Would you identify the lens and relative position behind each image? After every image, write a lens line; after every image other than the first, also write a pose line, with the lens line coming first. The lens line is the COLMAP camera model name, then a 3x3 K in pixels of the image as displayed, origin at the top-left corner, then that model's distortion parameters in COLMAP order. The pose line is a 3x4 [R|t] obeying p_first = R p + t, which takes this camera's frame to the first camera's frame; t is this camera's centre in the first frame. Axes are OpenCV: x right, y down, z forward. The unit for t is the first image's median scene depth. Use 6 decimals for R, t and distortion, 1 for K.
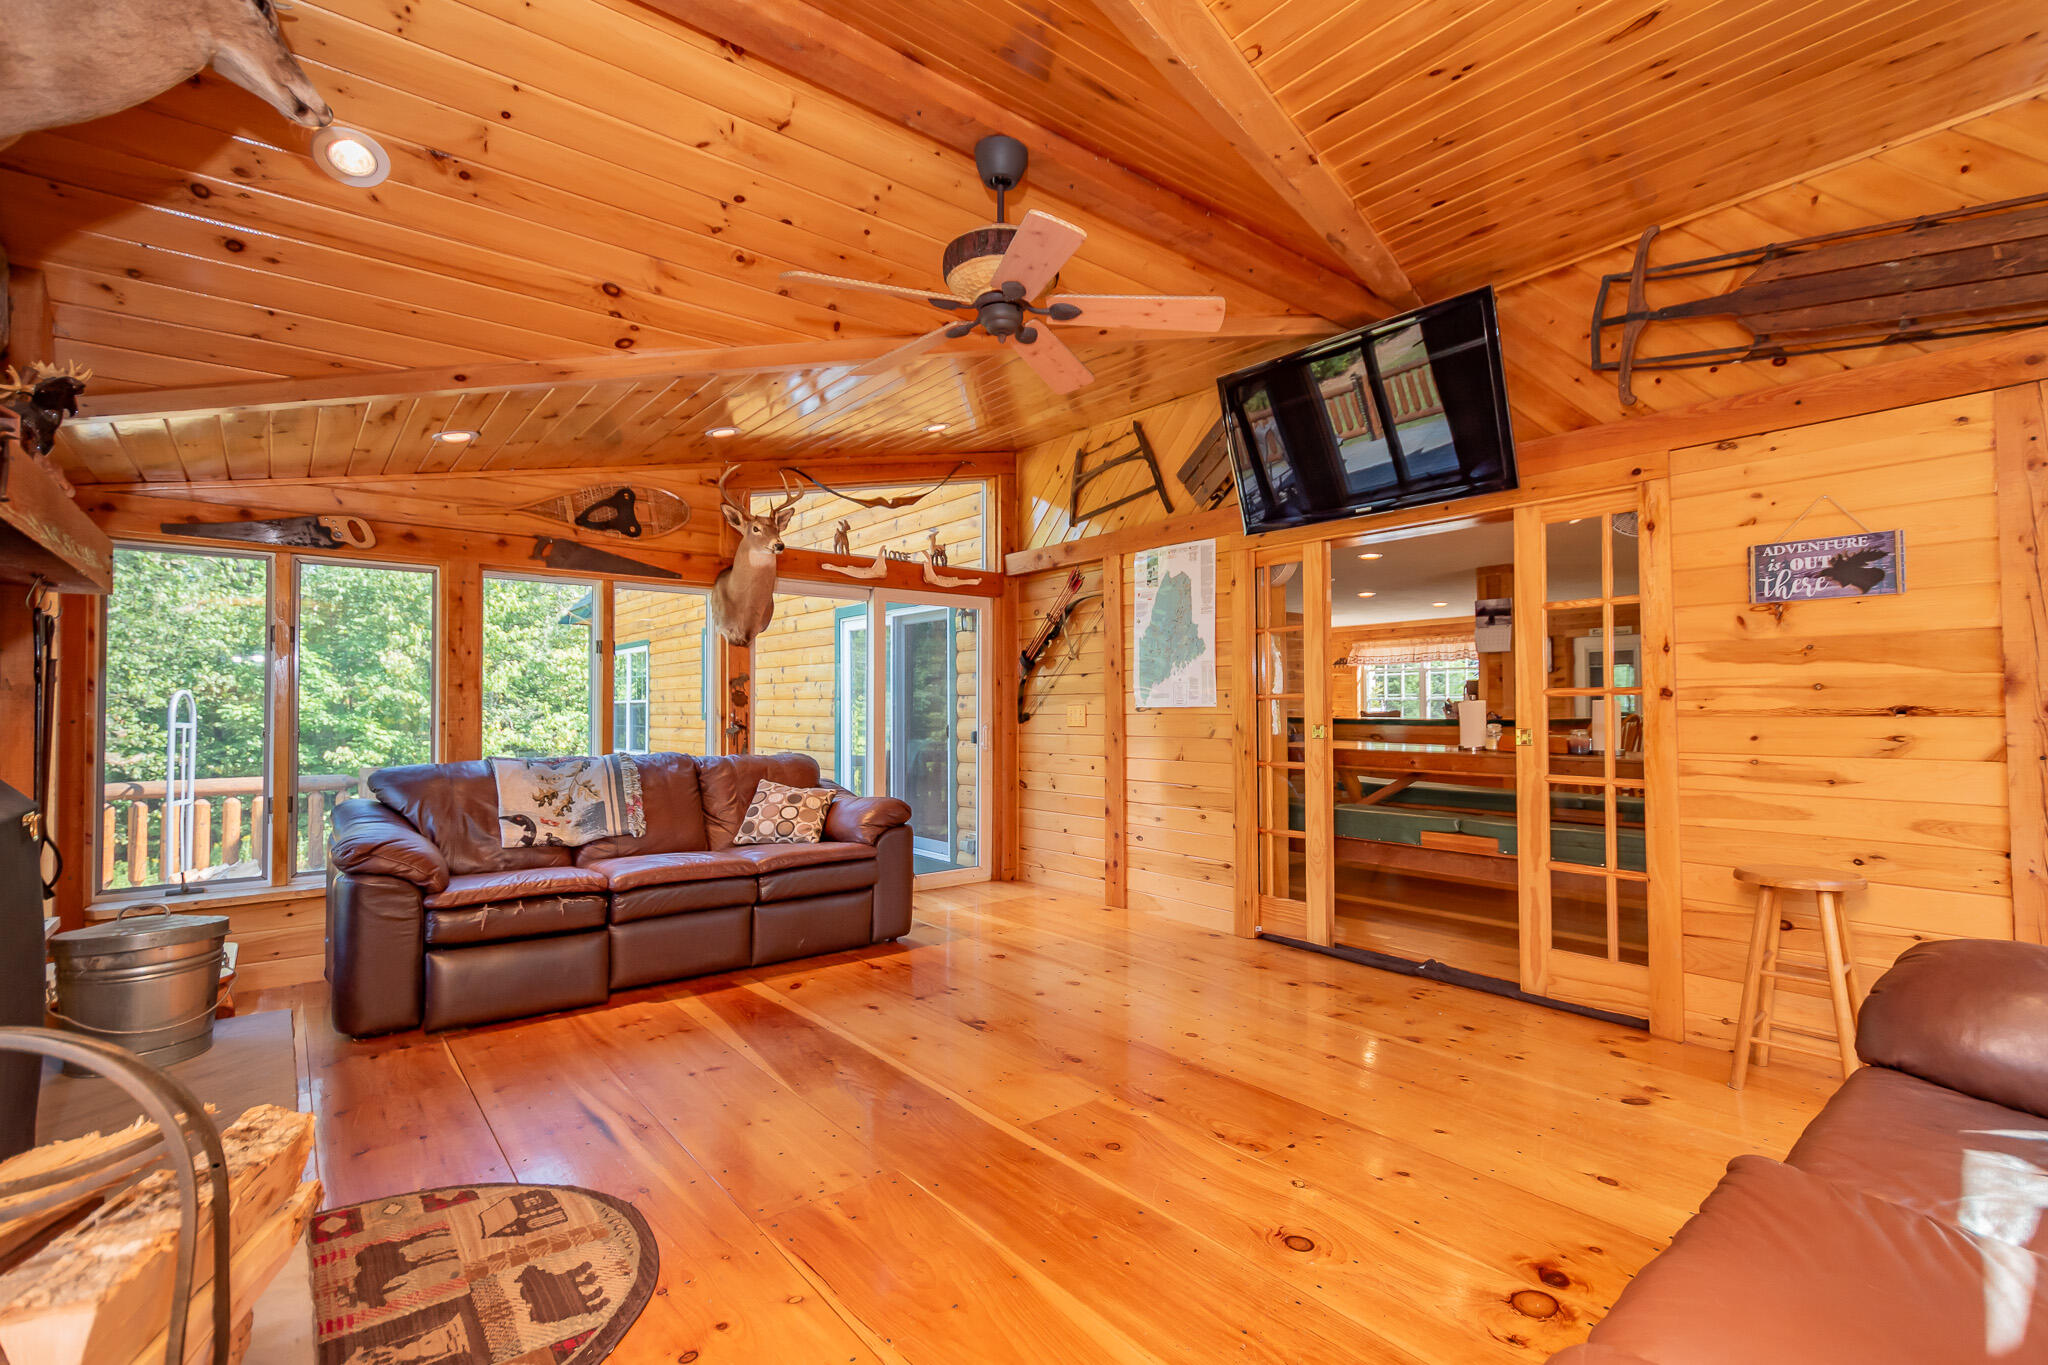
lens RADIAL K [[939.2, 0, 1037.1], [0, 939.2, 684.0], [0, 0, 1]] dist [0.002199, -0.000505]
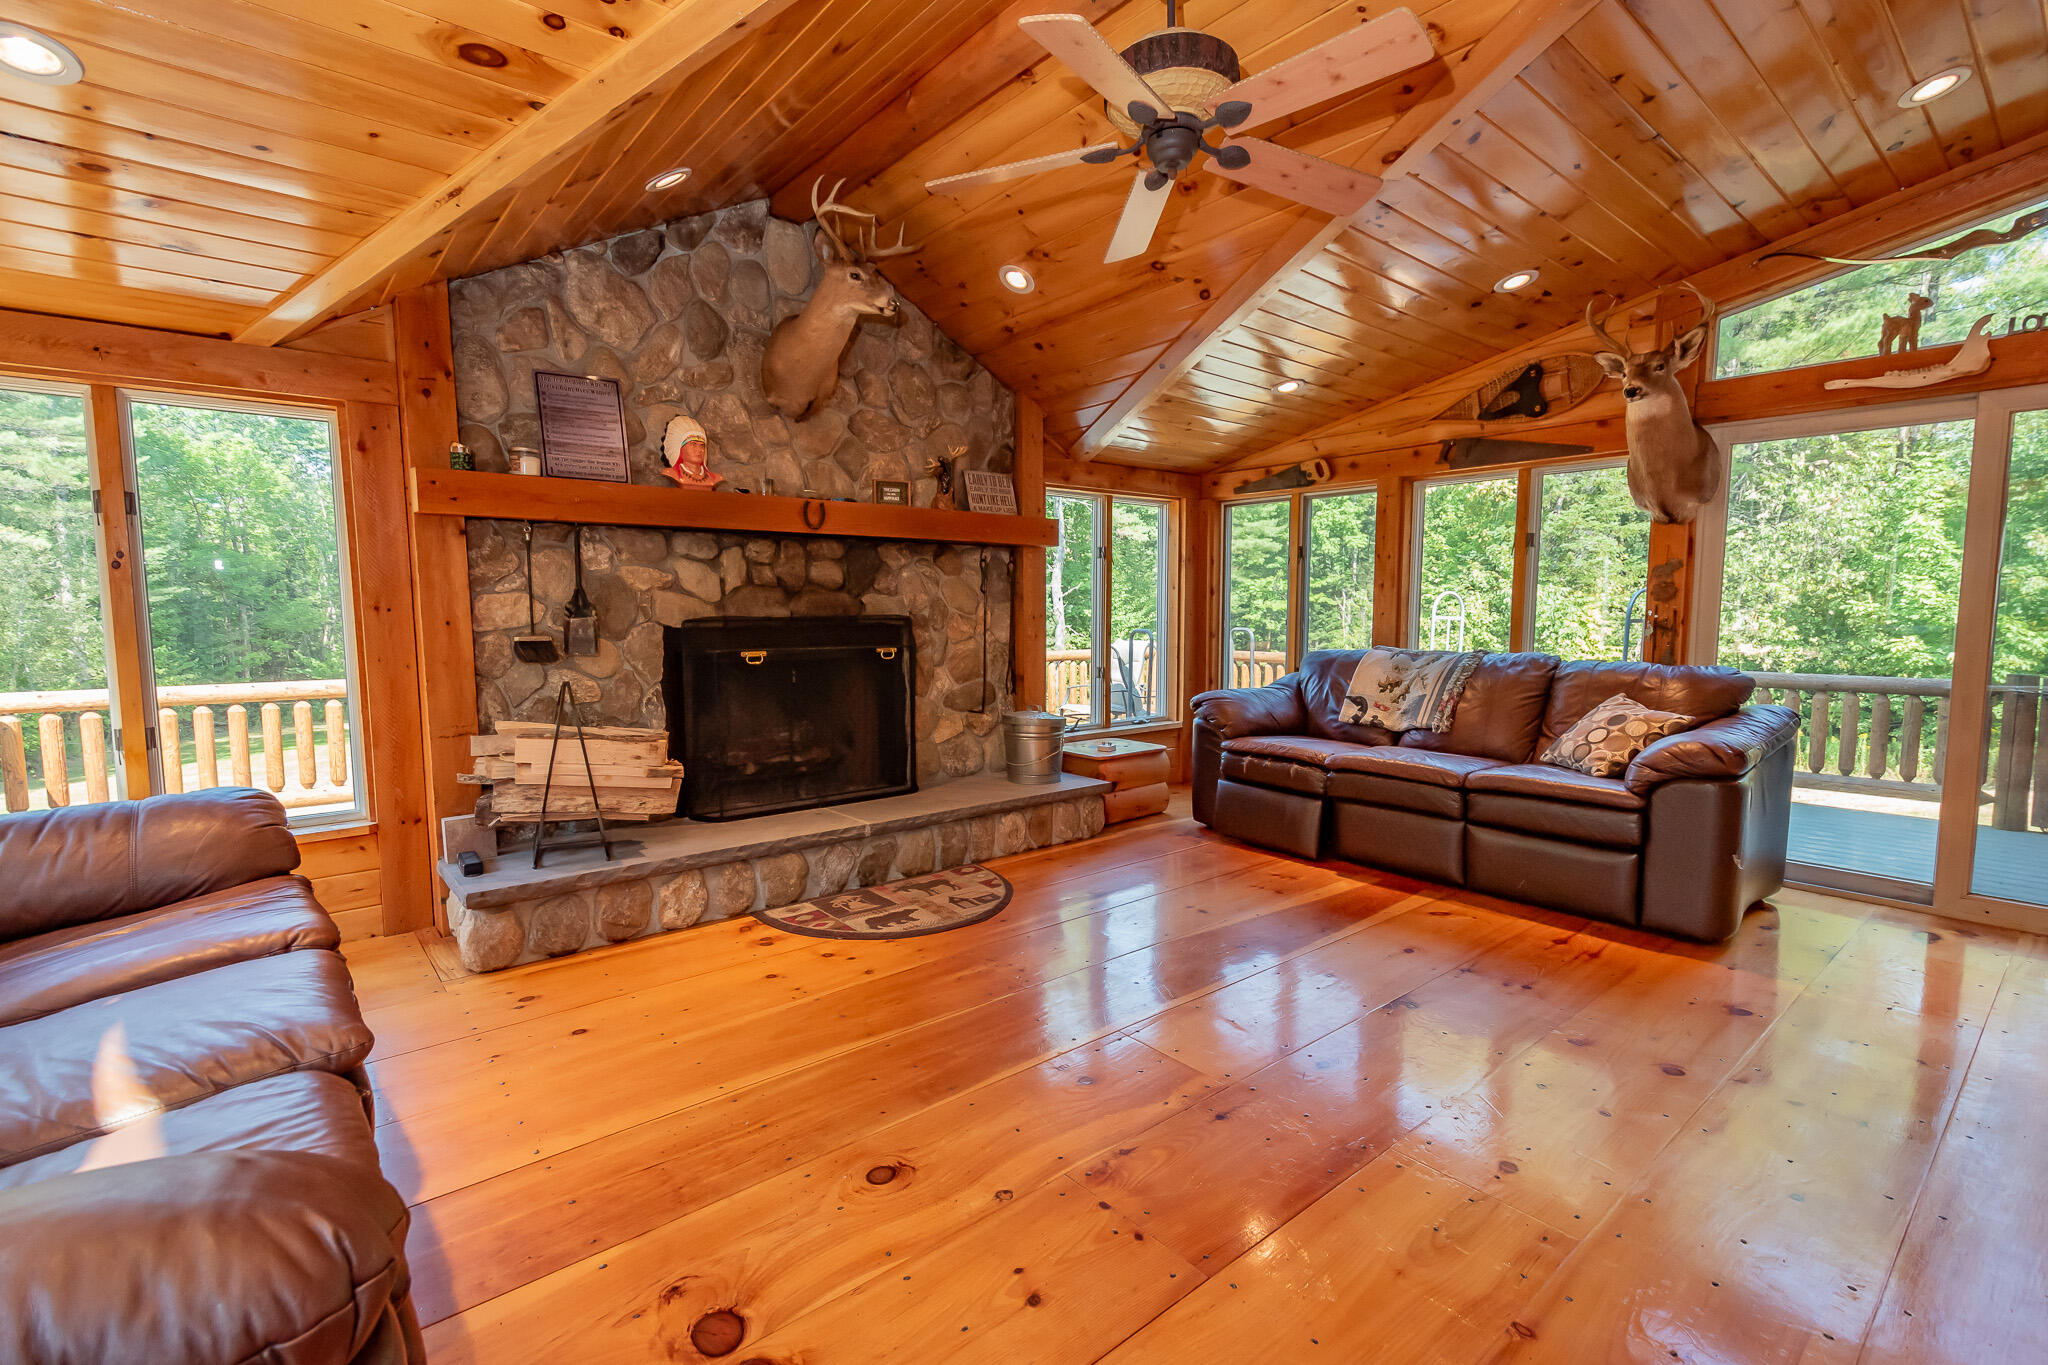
lens RADIAL K [[939.2, 0, 1037.1], [0, 939.2, 684.0], [0, 0, 1]] dist [0.002199, -0.000505]
pose [[-0.004805, 0.082333, -0.996593, 0.602075], [0.027561, 0.996237, 0.082170, 0.017081], [0.999609, -0.027072, -0.007056, 0.603836]]
